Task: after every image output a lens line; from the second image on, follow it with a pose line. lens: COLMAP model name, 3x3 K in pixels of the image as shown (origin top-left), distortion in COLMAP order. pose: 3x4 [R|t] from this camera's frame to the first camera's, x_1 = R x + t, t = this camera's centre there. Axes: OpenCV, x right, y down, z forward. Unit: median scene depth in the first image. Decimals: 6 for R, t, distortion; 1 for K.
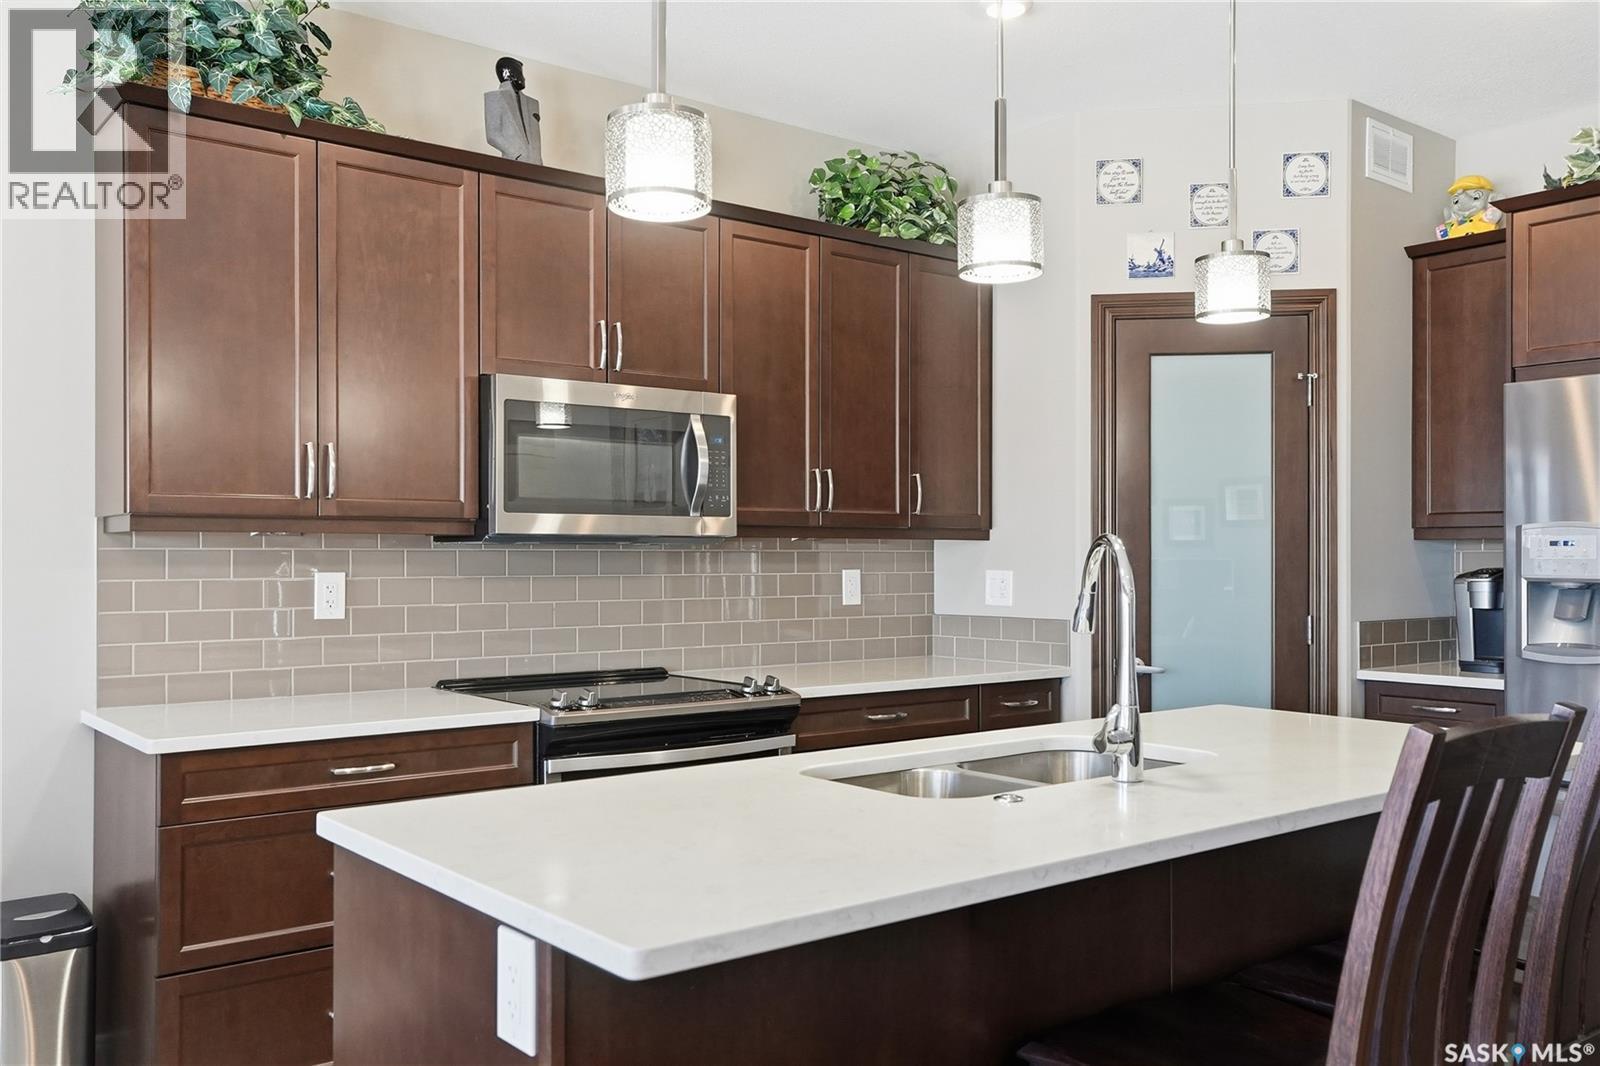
lens RADIAL K [[1317.3, 0, 800.0], [0, 1317.3, 533.0], [0, 0, 1]] dist [0.022870, 0.007534]
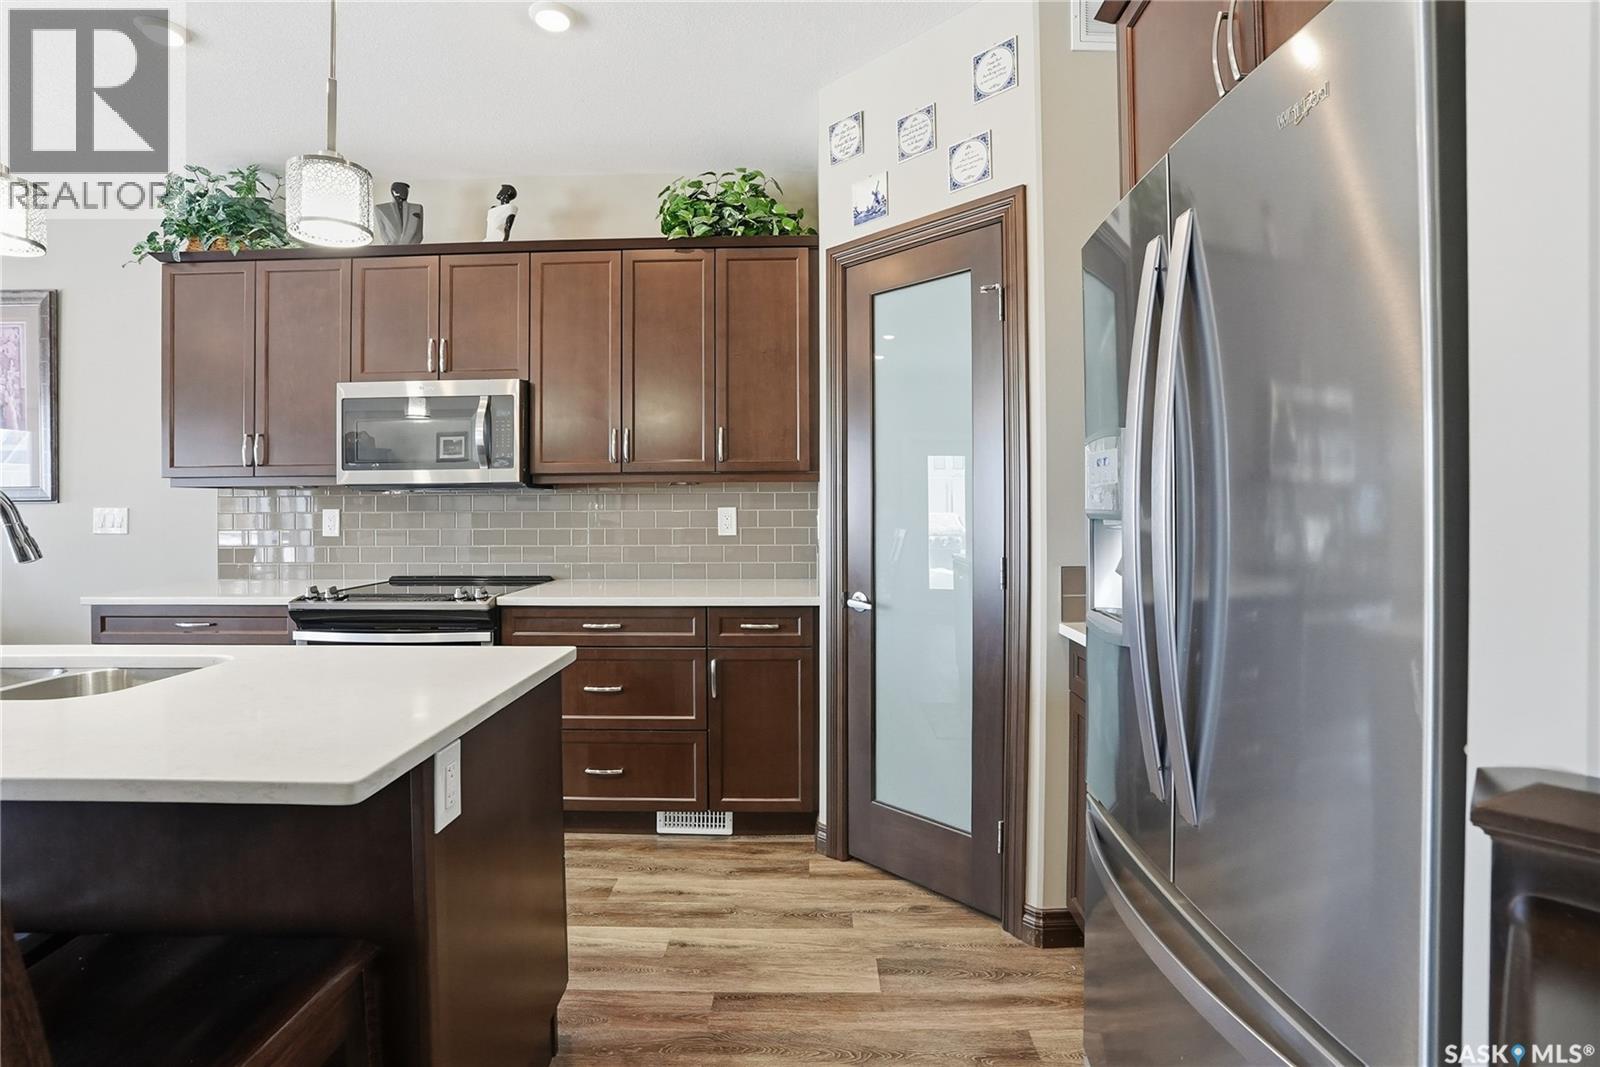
lens RADIAL K [[758.6, 0, 800.4], [0, 758.6, 502.6], [0, 0, 1]] dist [-0.066866, 0.026352]
pose [[0.778730, -0.006256, -0.627328, 0.601202], [0.017620, 0.999774, 0.011903, 0.017116], [0.627112, -0.020323, 0.778664, 0.521109]]
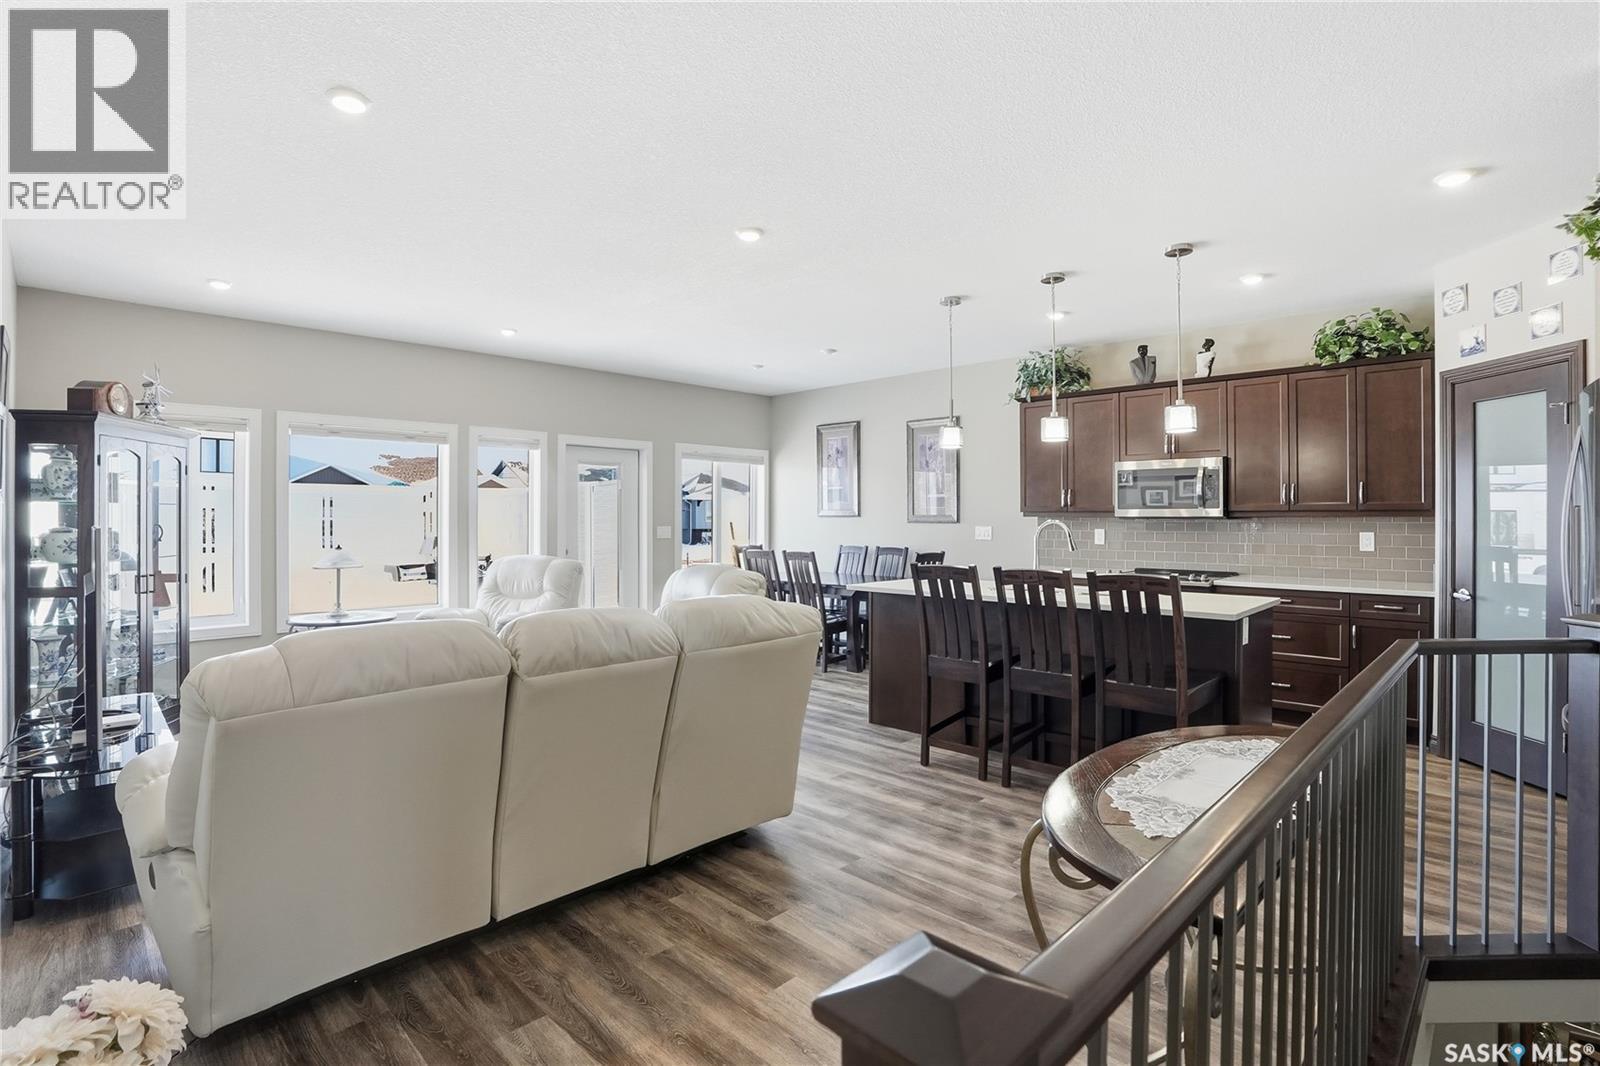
lens RADIAL K [[770.1, 0, 800.2], [0, 770.1, 509.6], [0, 0, 1]] dist [-0.068699, 0.029852]
pose [[0.133801, -0.011117, -0.990946, 1.079728], [0.014873, 0.999847, -0.009208, -0.008050], [0.990897, -0.013506, 0.133946, 0.060250]]
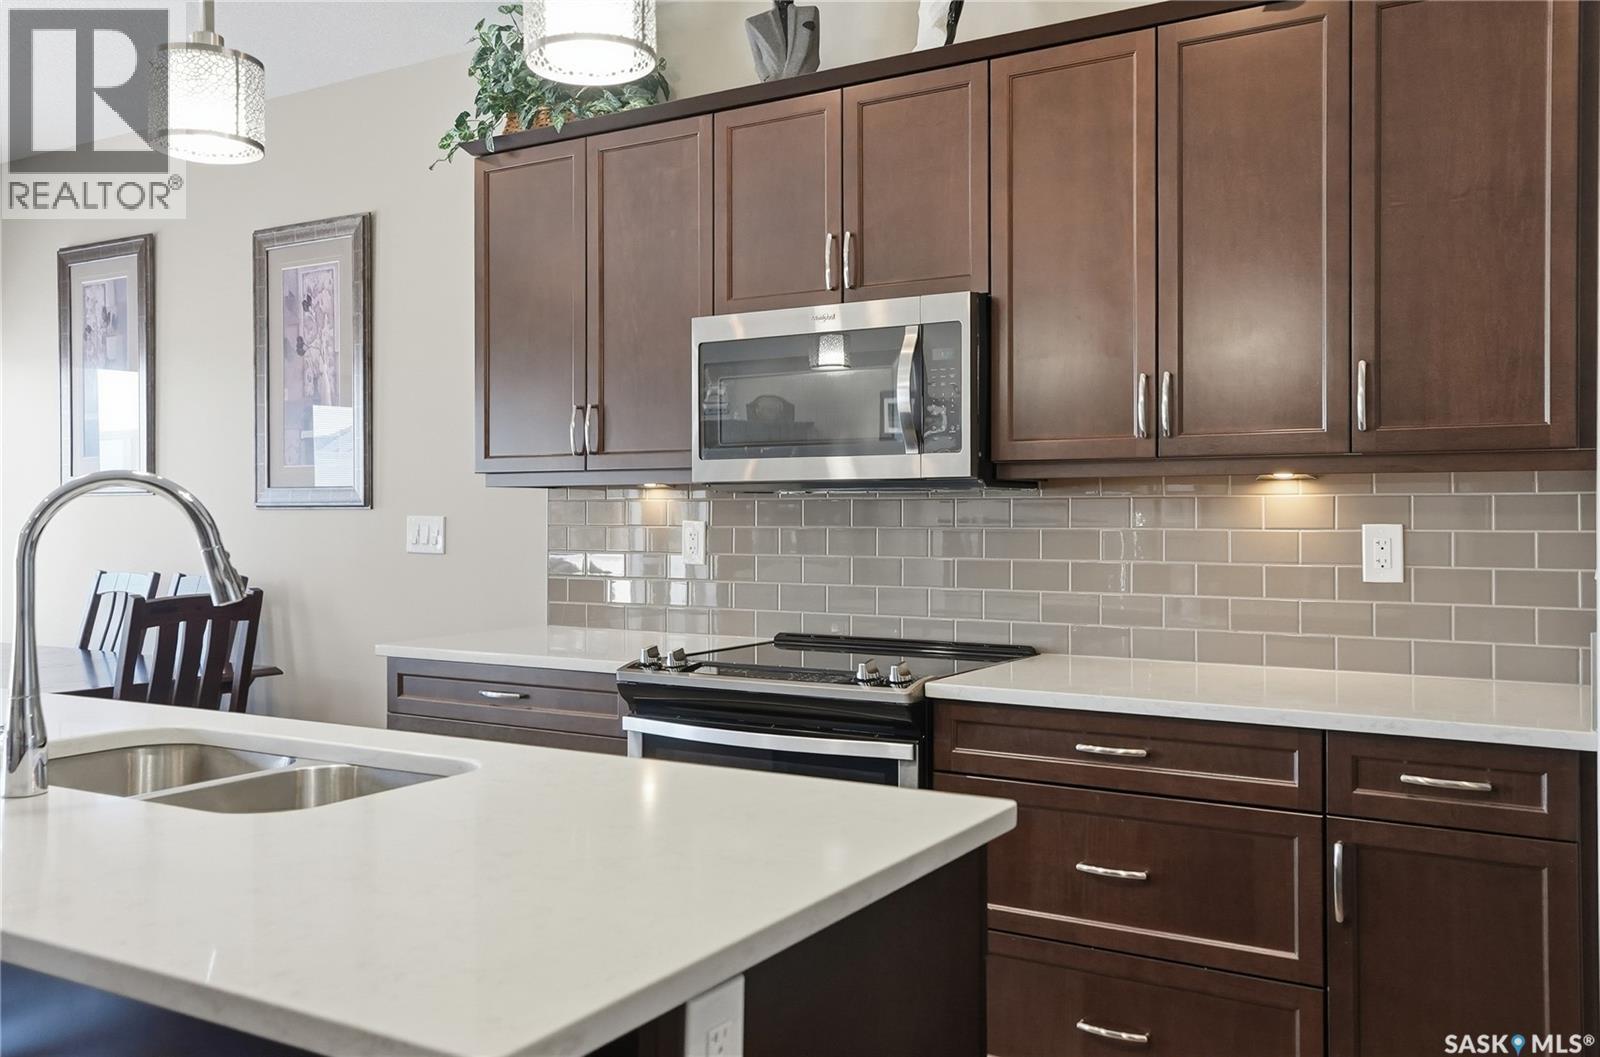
lens RADIAL K [[1349.1, 0, 796.7], [0, 1349.1, 501.6], [0, 0, 1]] dist [0.009195, 0.005145]
pose [[0.351067, -0.007146, -0.936323, 0.581284], [0.018194, 0.999834, -0.000809, 0.013587], [0.936174, -0.016752, 0.351139, 0.572590]]
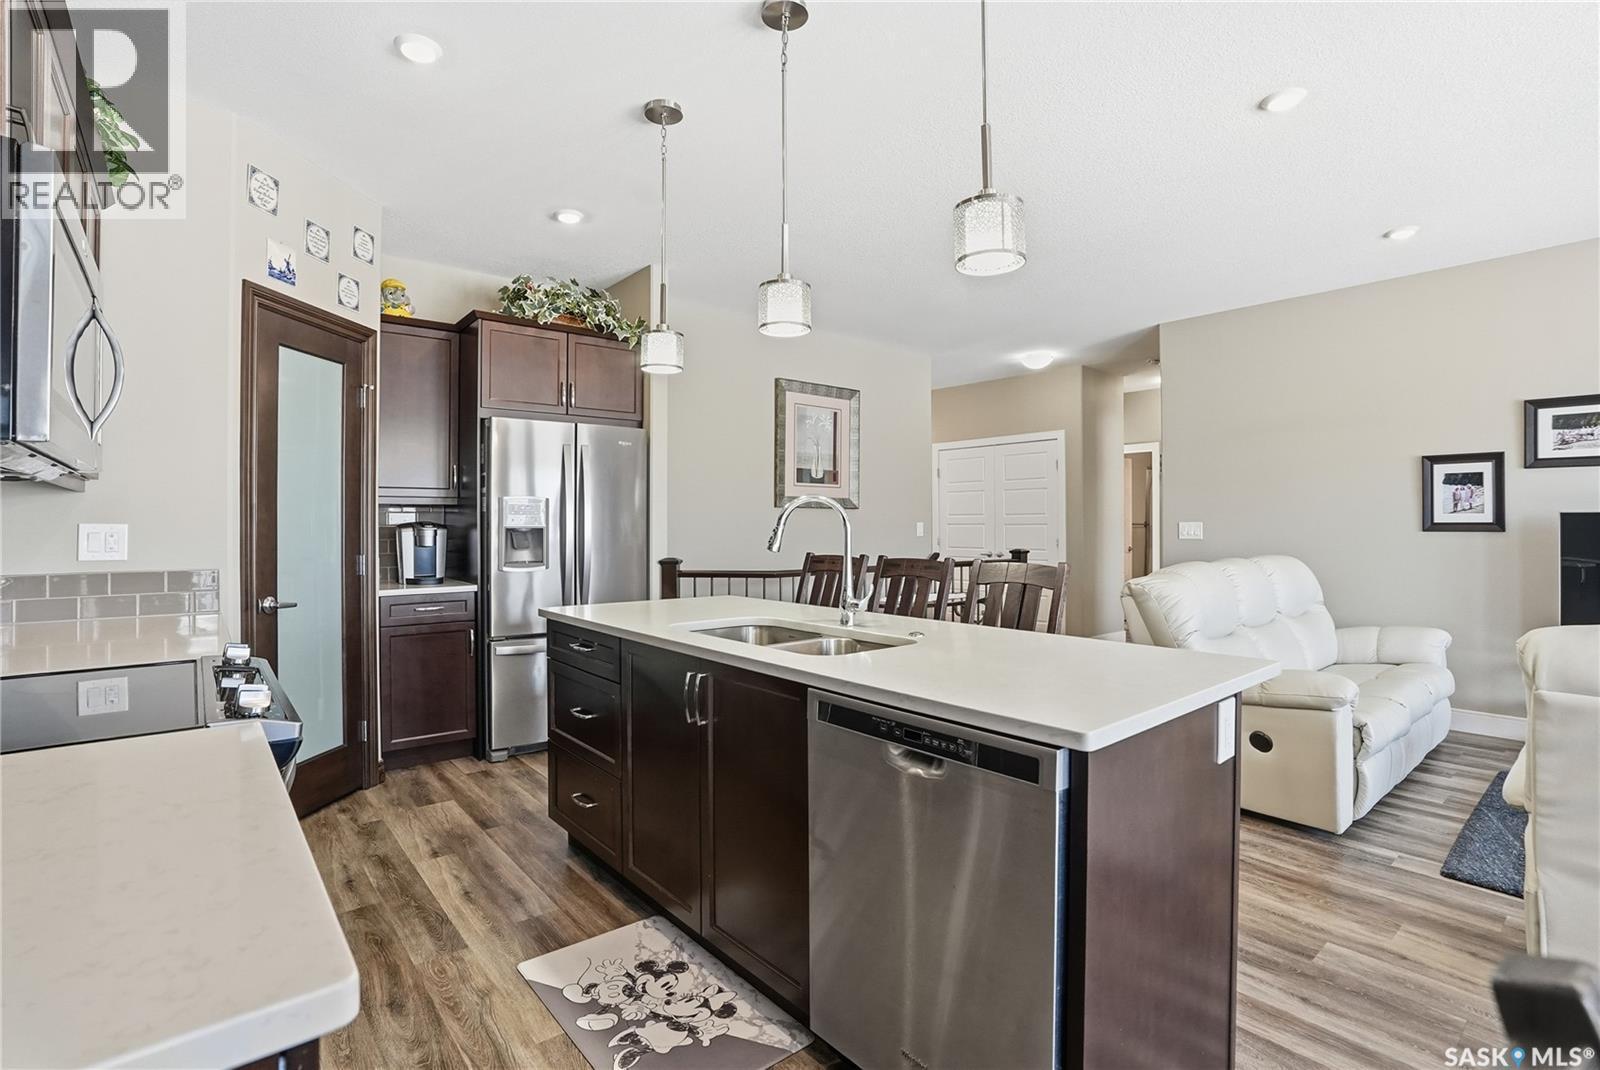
lens RADIAL K [[758.6, 0, 800.4], [0, 758.6, 504.1], [0, 0, 1]] dist [-0.066866, 0.026352]
pose [[-0.030362, 0.027487, 0.999161, -0.426733], [-0.013520, 0.999519, -0.027907, 0.023846], [-0.999448, -0.014356, -0.029976, 0.554778]]
